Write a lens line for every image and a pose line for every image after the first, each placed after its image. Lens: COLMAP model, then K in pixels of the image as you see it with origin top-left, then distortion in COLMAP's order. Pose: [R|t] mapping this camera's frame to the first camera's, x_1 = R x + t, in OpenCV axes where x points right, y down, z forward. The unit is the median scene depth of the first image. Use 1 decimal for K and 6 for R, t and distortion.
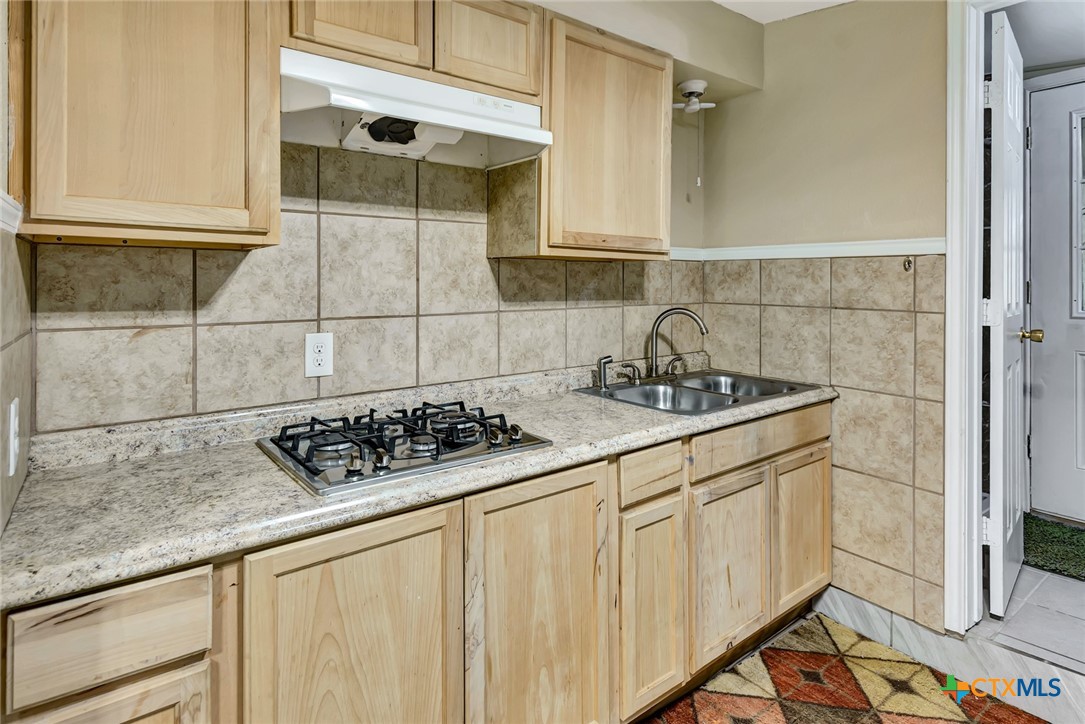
lens RADIAL K [[566.9, 0, 582.3], [0, 566.9, 278.3], [0, 0, 1]] dist [0.002045, 0.000536]
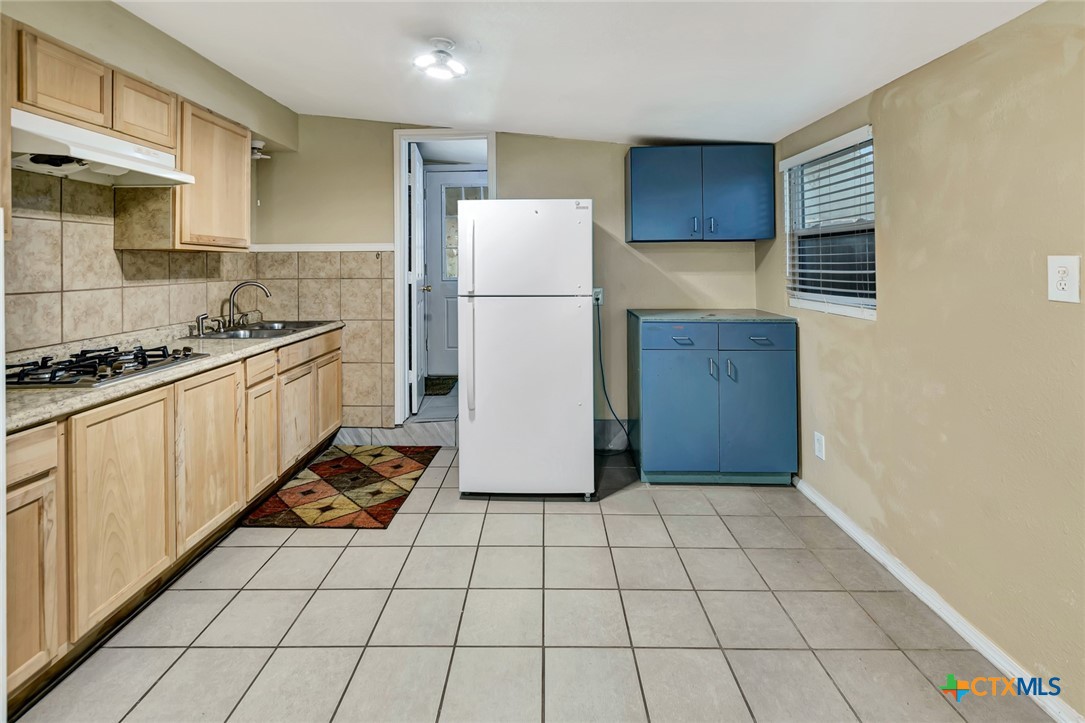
lens RADIAL K [[506.7, 0, 527.0], [0, 506.7, 269.8], [0, 0, 1]] dist [0.013455, -0.001477]
pose [[0.659234, -0.014420, 0.751800, -0.463403], [0.004956, 0.999878, 0.014833, 0.001244], [-0.751922, -0.006053, 0.659225, -0.632893]]
